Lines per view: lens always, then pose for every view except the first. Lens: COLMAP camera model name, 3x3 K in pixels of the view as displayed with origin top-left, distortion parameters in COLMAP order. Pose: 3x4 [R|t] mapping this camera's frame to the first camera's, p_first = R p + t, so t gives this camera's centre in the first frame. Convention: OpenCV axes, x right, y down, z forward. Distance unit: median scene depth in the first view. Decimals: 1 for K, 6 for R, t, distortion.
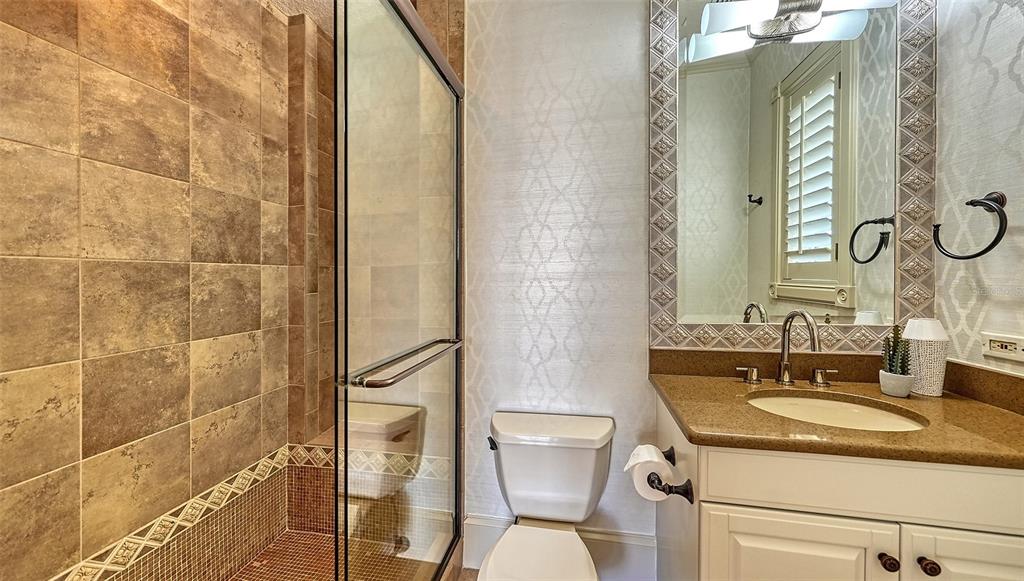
lens RADIAL K [[356.9, 0, 509.7], [0, 356.9, 281.1], [0, 0, 1]] dist [-0.000171, -0.000018]
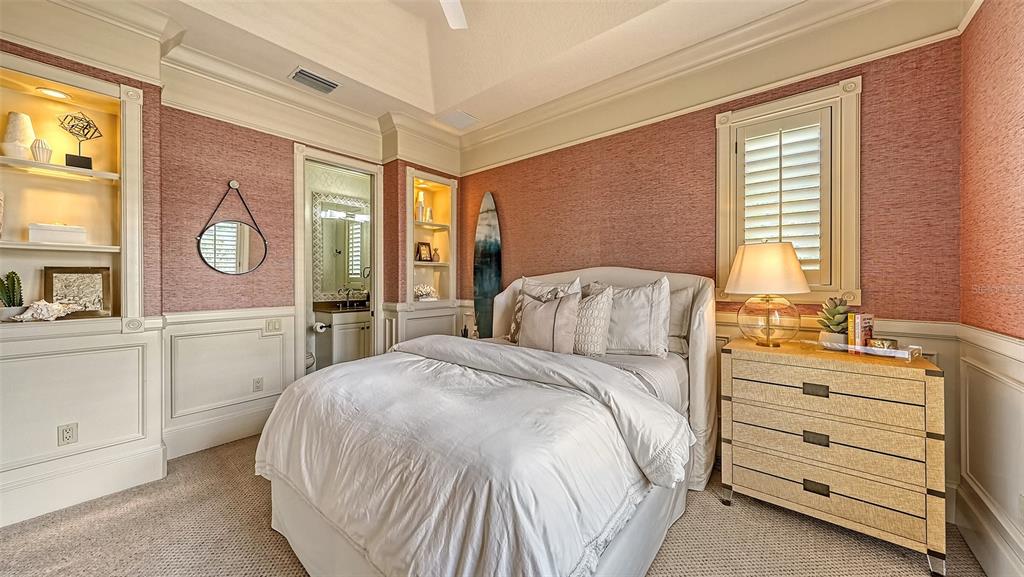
lens RADIAL K [[351.5, 0, 512.0], [0, 351.5, 288.5], [0, 0, 1]] dist [-0.000167, -0.000005]
pose [[0.466382, -0.003480, 0.884576, -1.582379], [0.005948, 0.999982, 0.000798, 0.067273], [-0.884563, 0.004889, 0.466395, -2.103168]]
